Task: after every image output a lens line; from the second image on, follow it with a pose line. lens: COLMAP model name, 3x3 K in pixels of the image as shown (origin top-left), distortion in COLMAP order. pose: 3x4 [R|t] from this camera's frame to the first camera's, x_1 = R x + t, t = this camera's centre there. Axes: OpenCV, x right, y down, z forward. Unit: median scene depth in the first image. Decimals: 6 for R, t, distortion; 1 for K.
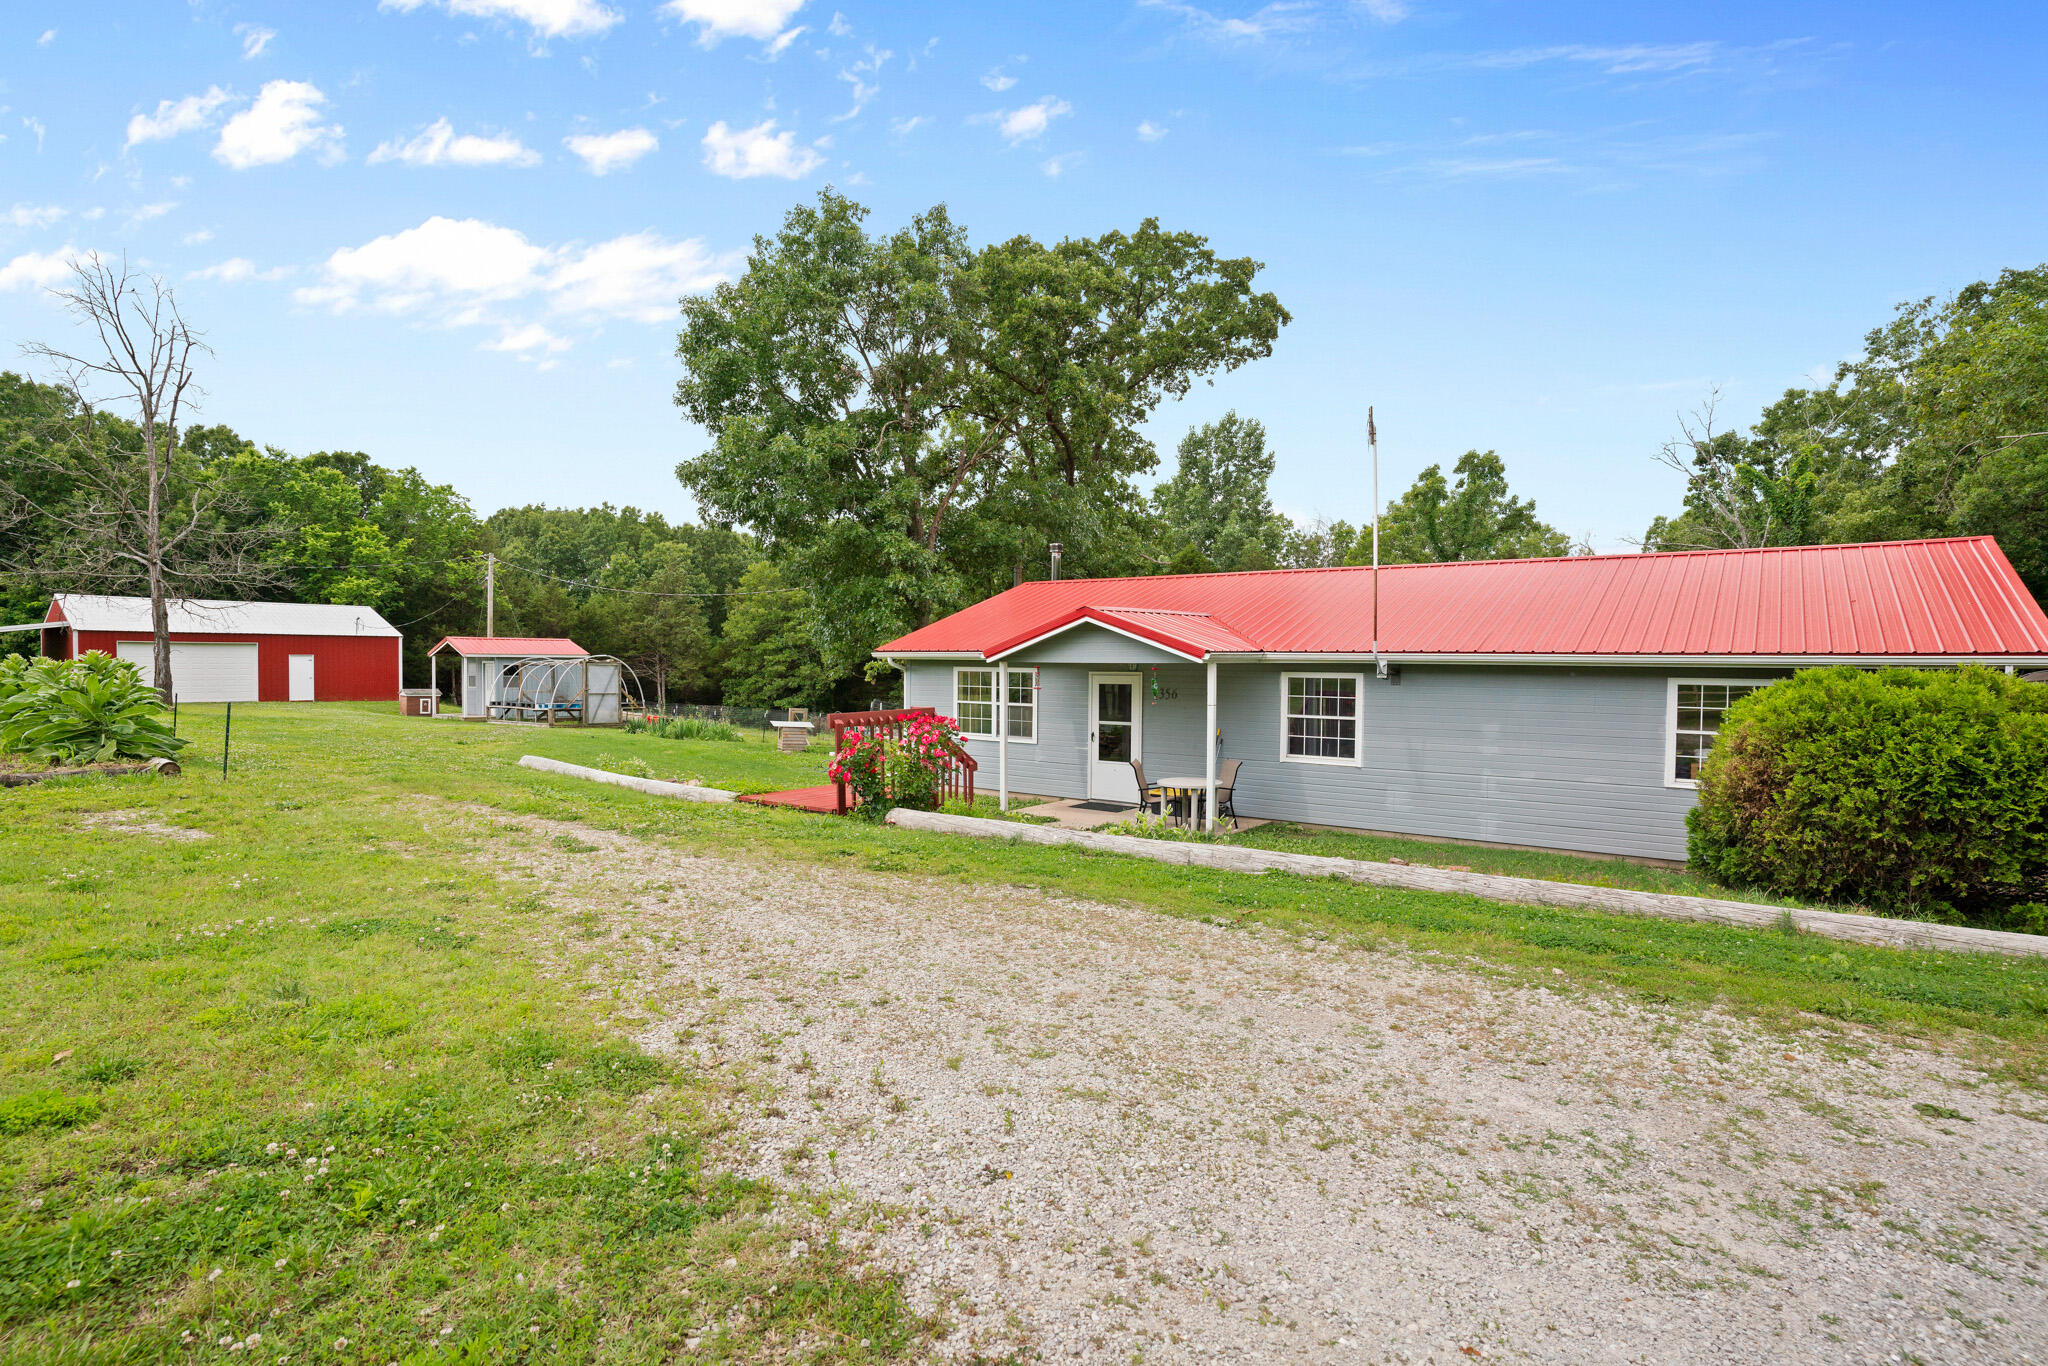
lens RADIAL K [[1001.6, 0, 1019.6], [0, 1001.6, 681.0], [0, 0, 1]] dist [-0.062276, 0.023960]
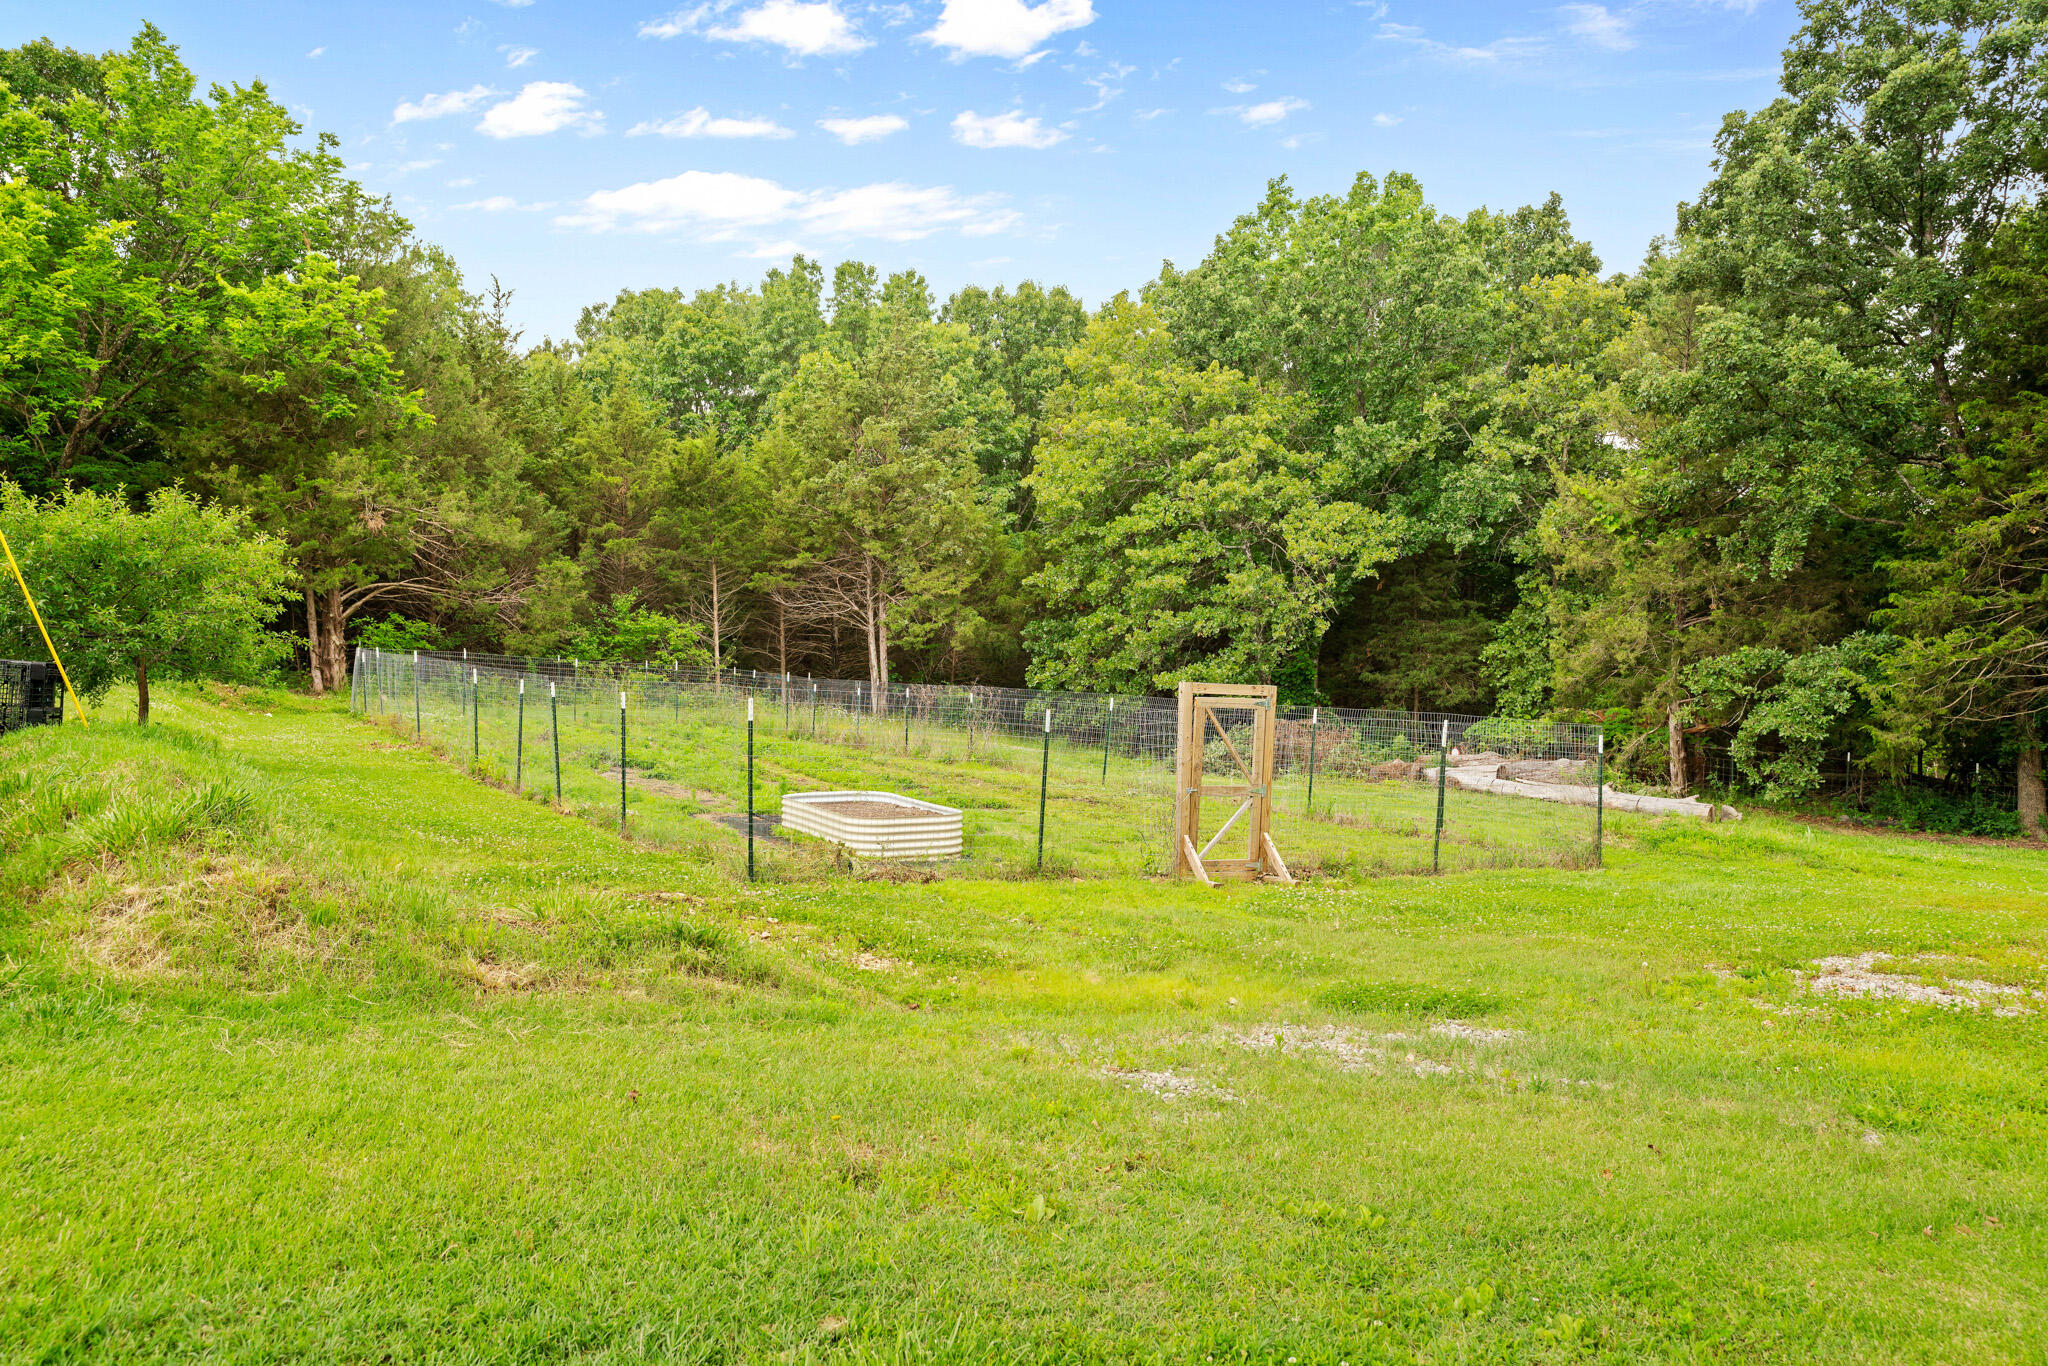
lens RADIAL K [[1555.4, 0, 1021.4], [0, 1555.4, 692.7], [0, 0, 1]] dist [0.034279, 0.002461]
pose [[0.944445, -0.007051, -0.328594, -0.265407], [0.015494, 0.999613, 0.023083, 0.031915], [0.328304, -0.026892, 0.944189, 1.122137]]
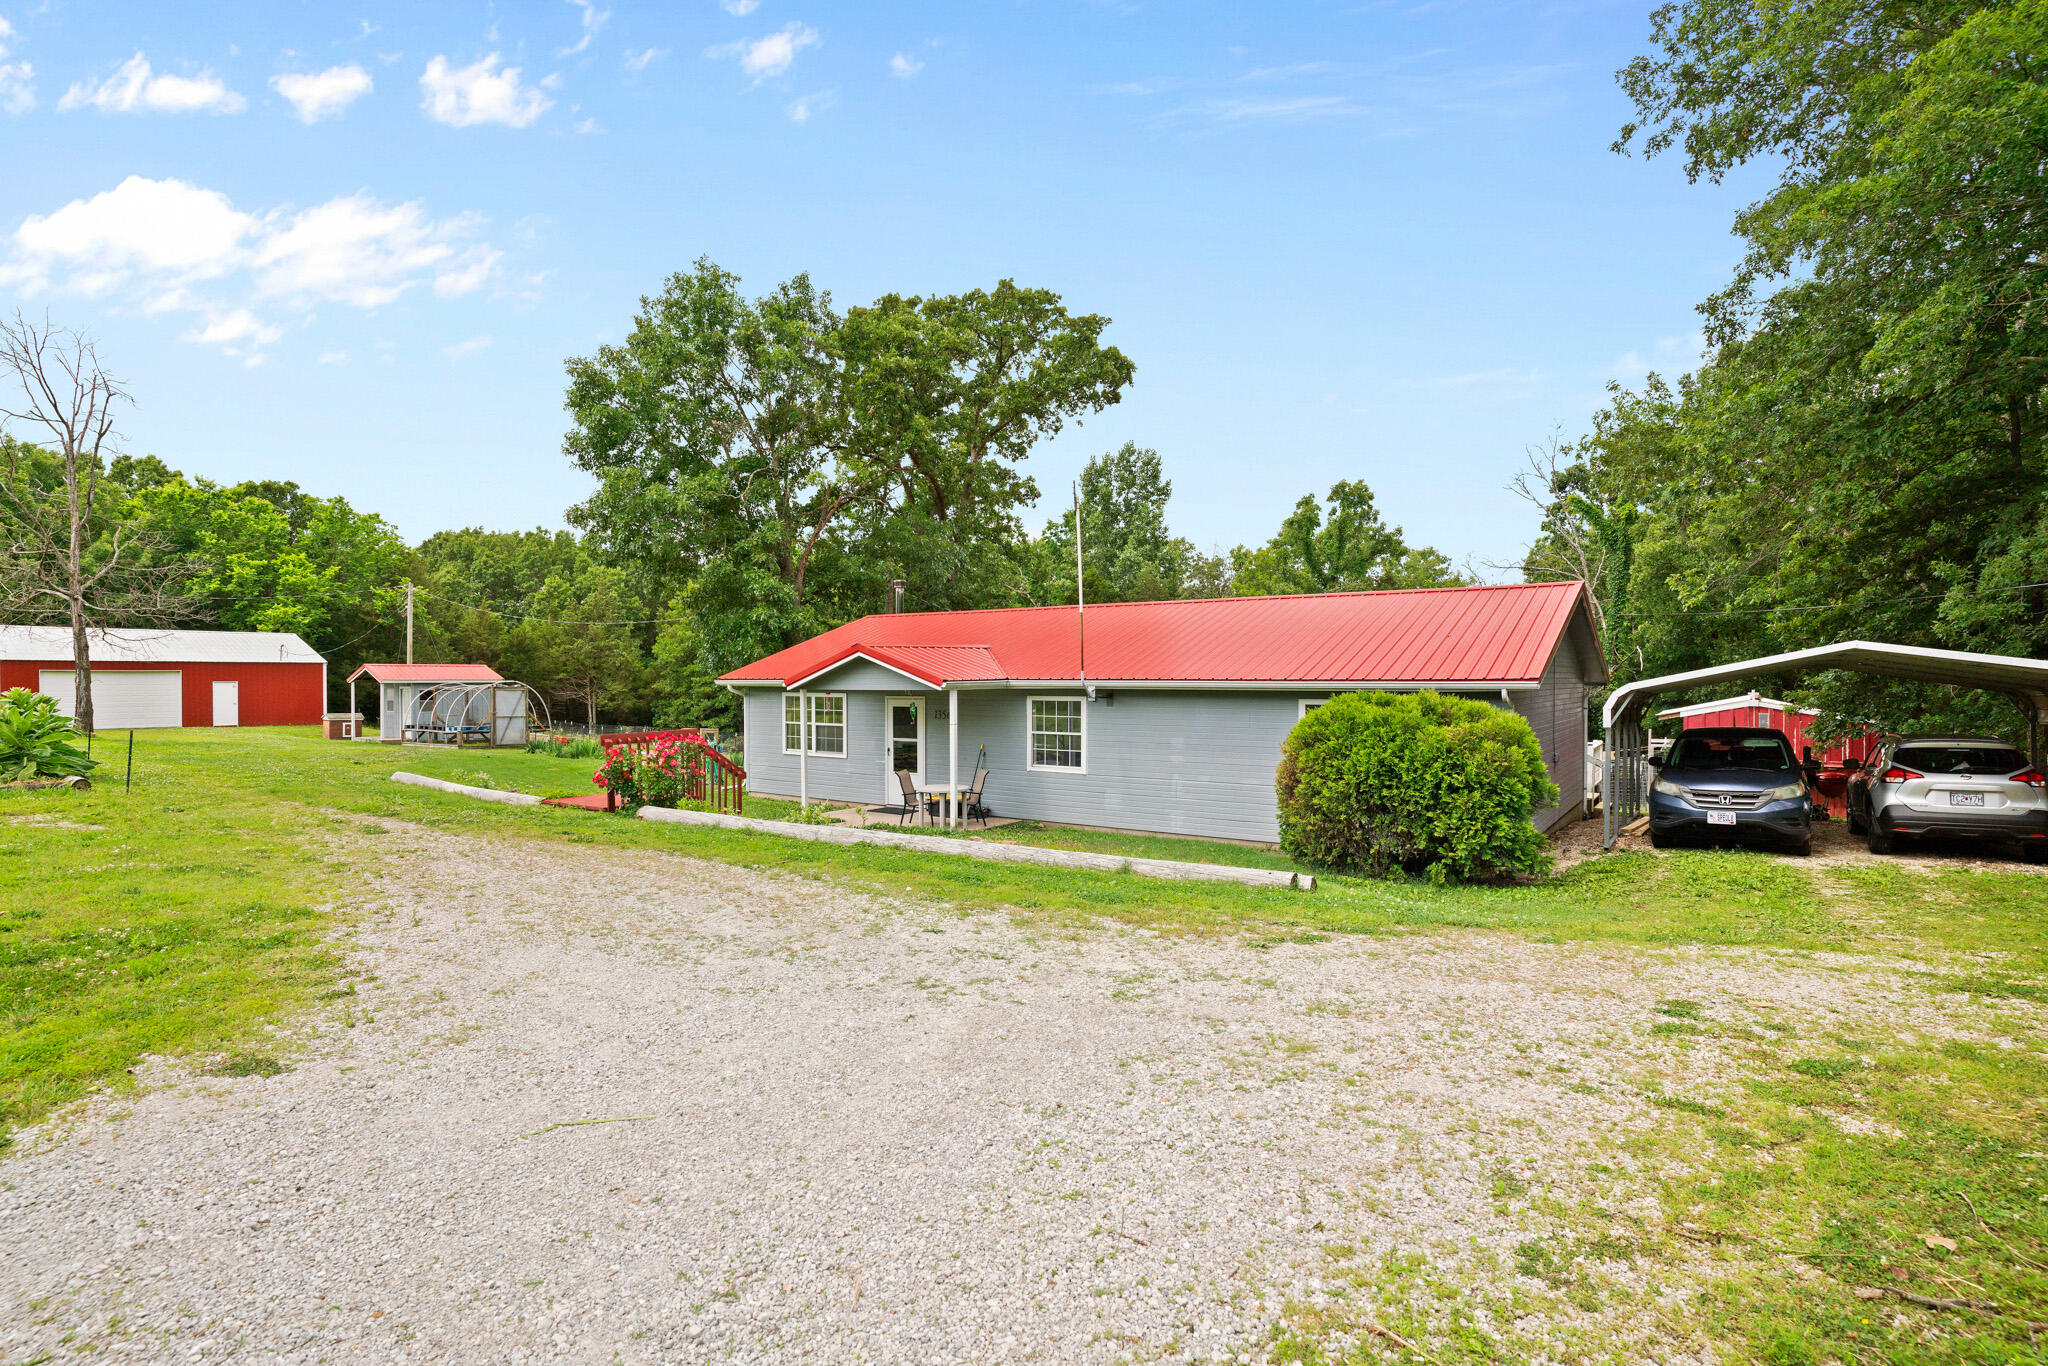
lens RADIAL K [[1001.6, 0, 1010.9], [0, 1001.6, 683.7], [0, 0, 1]] dist [-0.062276, 0.023960]
pose [[0.999270, -0.009148, 0.037090, 0.084879], [0.009672, 0.999856, -0.013975, -0.002878], [-0.036957, 0.014324, 0.999214, -0.088913]]
